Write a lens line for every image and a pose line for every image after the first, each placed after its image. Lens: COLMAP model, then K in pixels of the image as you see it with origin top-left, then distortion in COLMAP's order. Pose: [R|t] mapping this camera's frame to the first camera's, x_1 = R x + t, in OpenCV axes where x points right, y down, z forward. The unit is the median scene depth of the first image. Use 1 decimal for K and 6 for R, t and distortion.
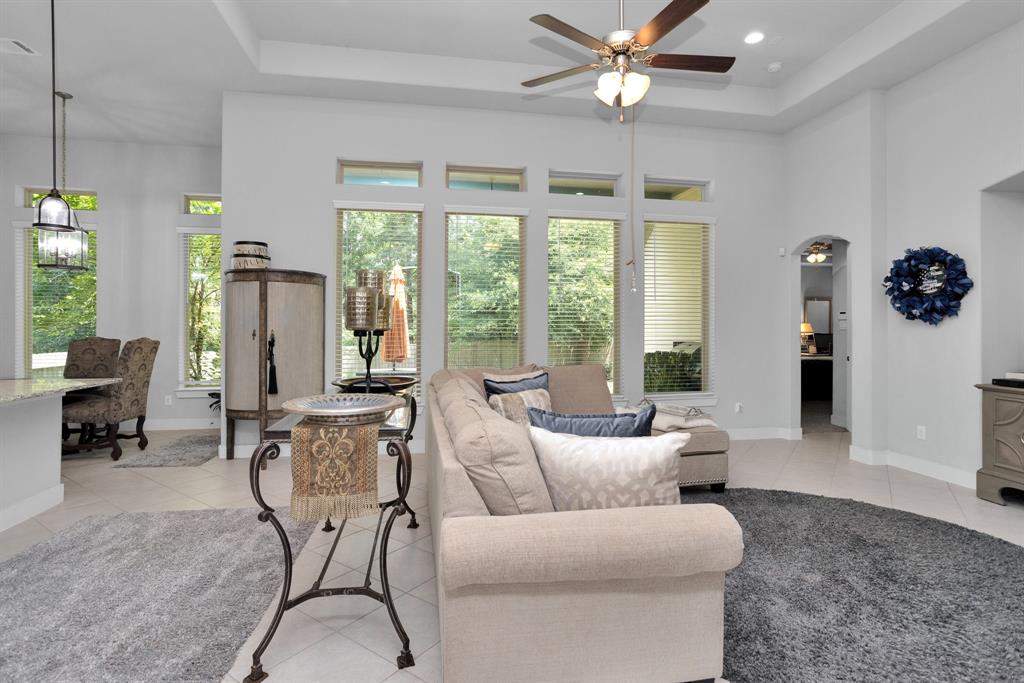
lens RADIAL K [[502.0, 0, 514.1], [0, 502.0, 324.1], [0, 0, 1]] dist [-0.051328, 0.031914]
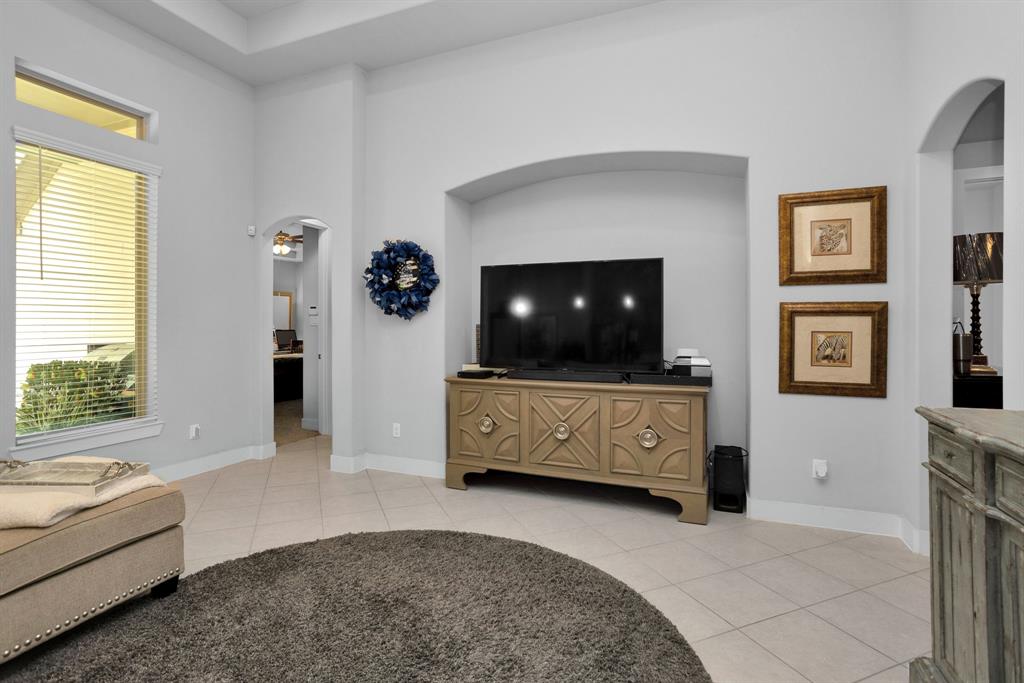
lens RADIAL K [[502.0, 0, 514.1], [0, 502.0, 324.1], [0, 0, 1]] dist [-0.051328, 0.031914]
pose [[0.533837, -0.003944, 0.845578, 0.115136], [-0.002407, 0.999978, 0.006184, 0.003025], [-0.845584, -0.005337, 0.533815, 0.280793]]
